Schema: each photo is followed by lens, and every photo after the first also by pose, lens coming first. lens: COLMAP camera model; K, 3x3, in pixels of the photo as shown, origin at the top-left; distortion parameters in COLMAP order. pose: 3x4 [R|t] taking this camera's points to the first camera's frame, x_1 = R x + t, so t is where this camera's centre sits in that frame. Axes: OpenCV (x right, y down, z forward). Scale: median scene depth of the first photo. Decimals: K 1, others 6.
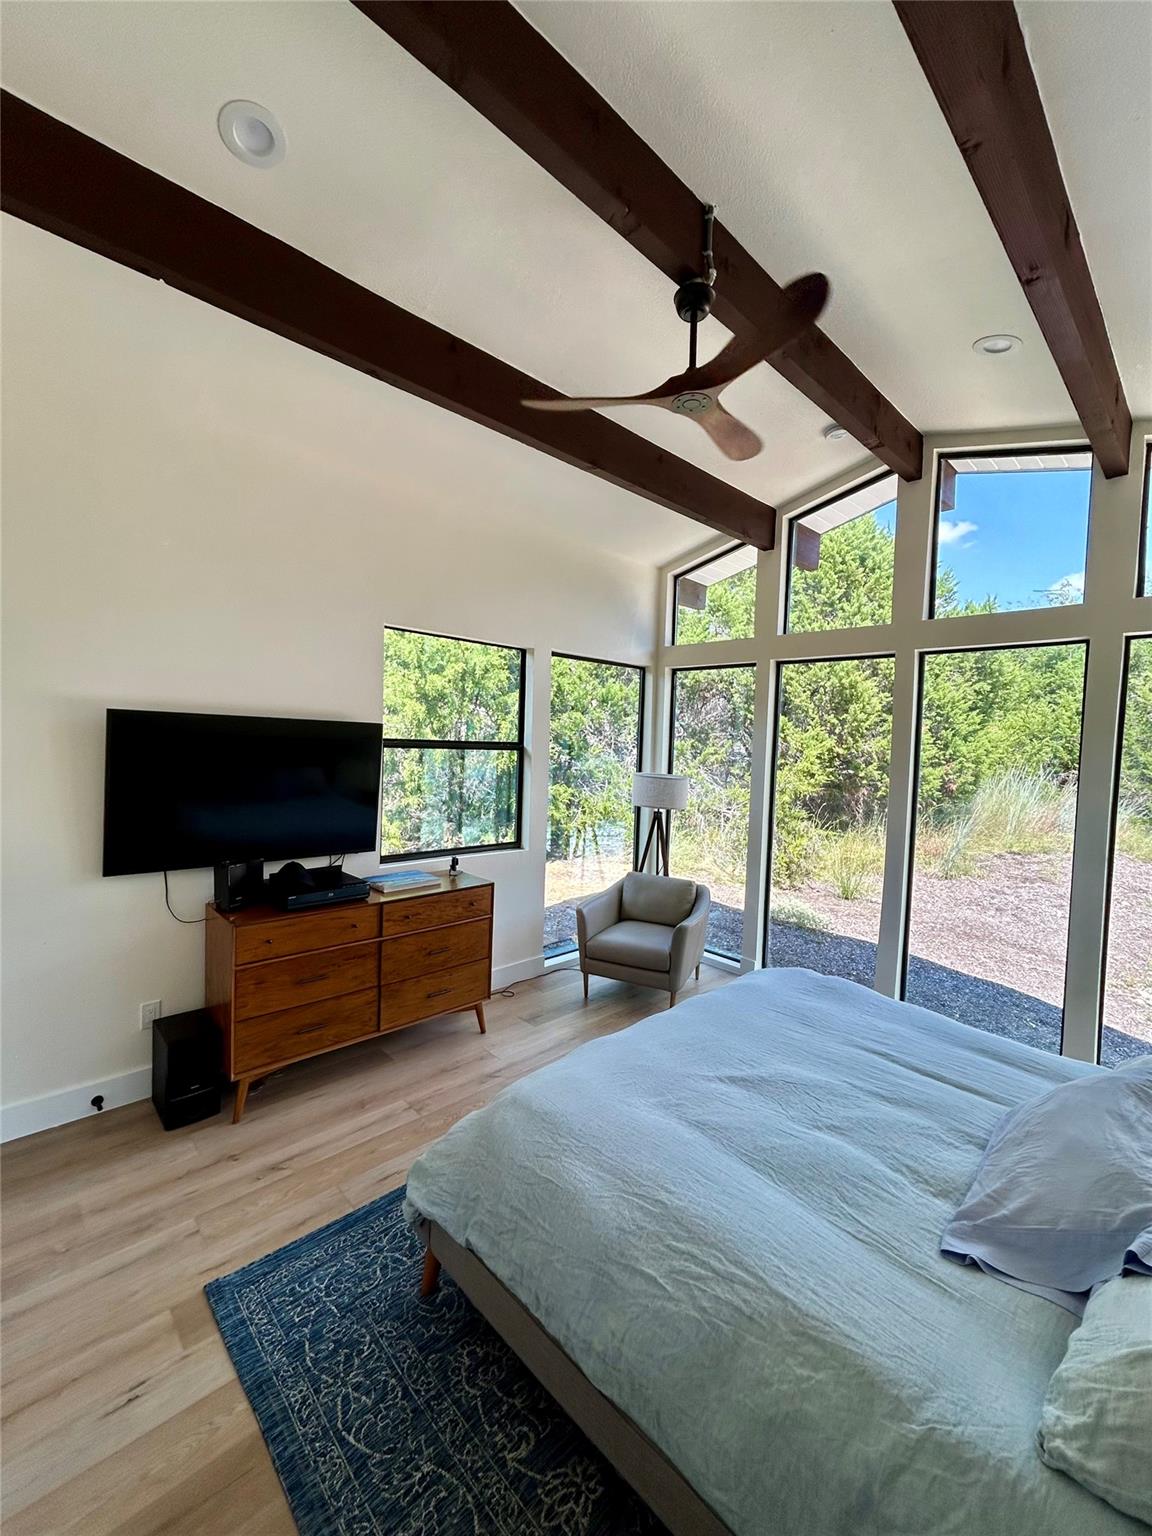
lens RADIAL K [[628.4, 0, 576.0], [0, 628.4, 763.4], [0, 0, 1]] dist [-0.002908, -0.000728]
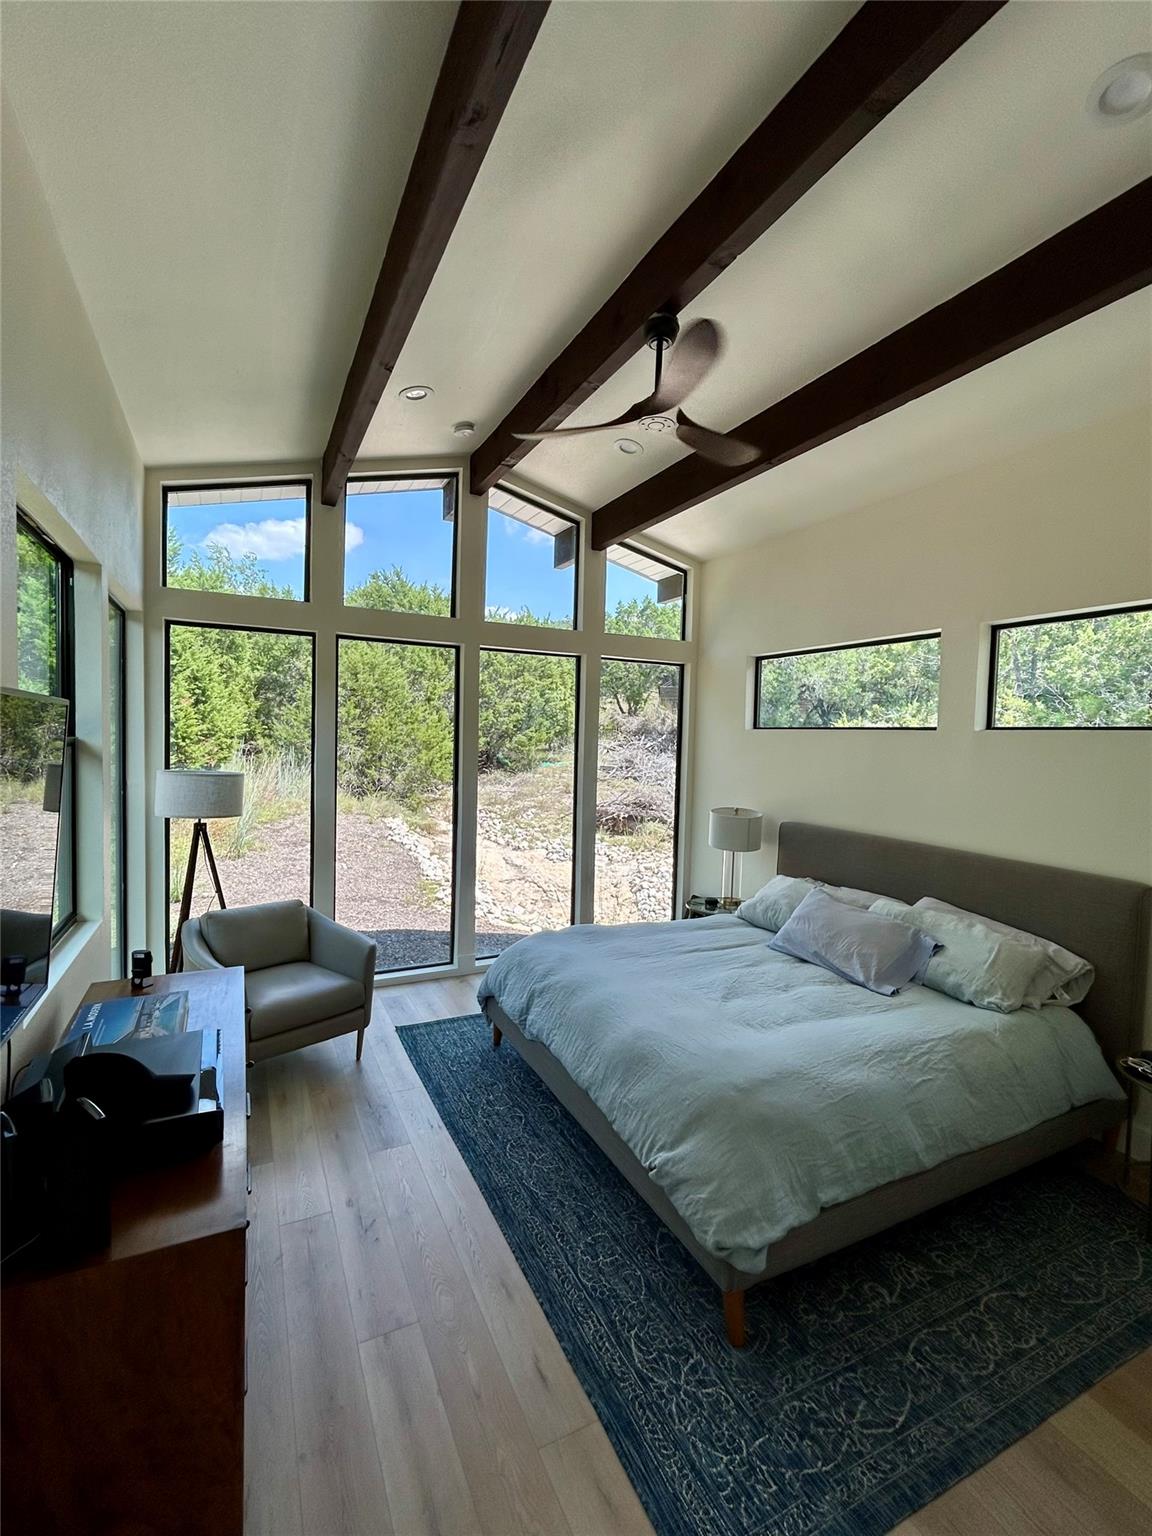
lens RADIAL K [[672.3, 0, 578.7], [0, 672.3, 773.4], [0, 0, 1]] dist [0.000198, -0.001314]
pose [[0.294598, -0.080383, 0.952235, -1.283645], [0.024348, 0.996764, 0.076609, -0.078824], [-0.955311, 0.000616, 0.295602, 1.012575]]
